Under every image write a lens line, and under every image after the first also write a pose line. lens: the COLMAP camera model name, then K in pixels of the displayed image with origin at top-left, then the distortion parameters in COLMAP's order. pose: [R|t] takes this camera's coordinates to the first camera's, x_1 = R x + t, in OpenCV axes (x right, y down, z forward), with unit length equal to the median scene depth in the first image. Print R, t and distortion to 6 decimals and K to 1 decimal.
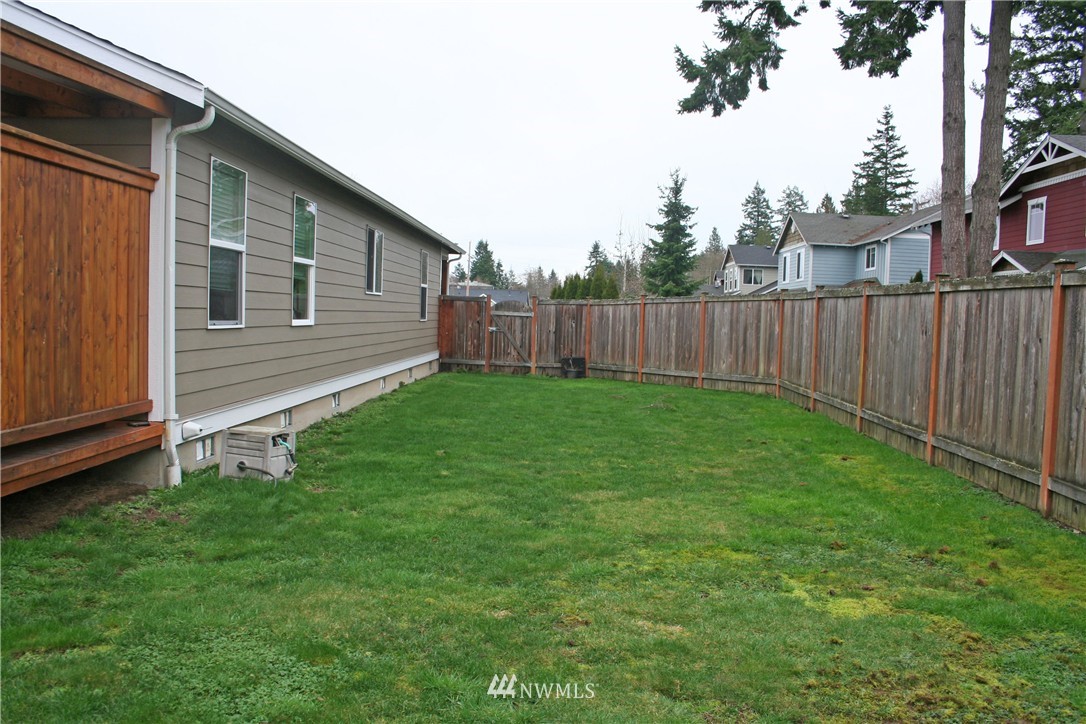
lens RADIAL K [[908.7, 0, 544.7], [0, 908.7, 366.3], [0, 0, 1]] dist [-0.157878, 0.141983]
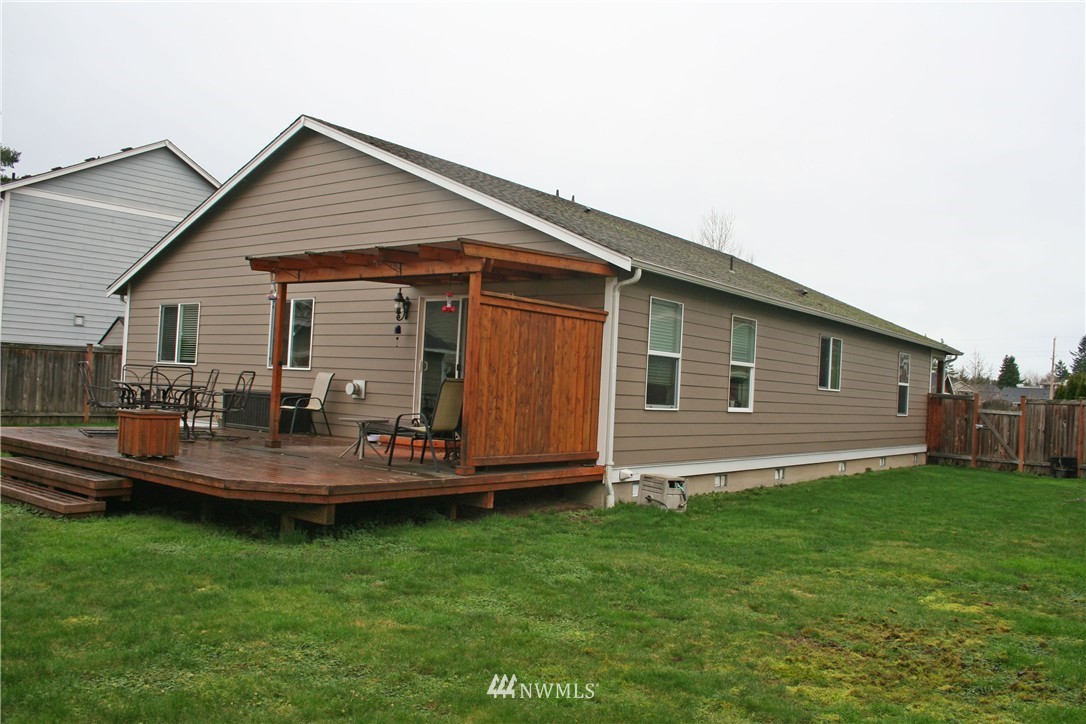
lens RADIAL K [[908.7, 0, 544.7], [0, 908.7, 366.3], [0, 0, 1]] dist [-0.157878, 0.141983]
pose [[0.804203, -0.000057, -0.594355, 0.420858], [-0.063735, 0.994226, -0.086332, 0.030096], [0.590927, 0.107309, 0.799556, -0.356912]]
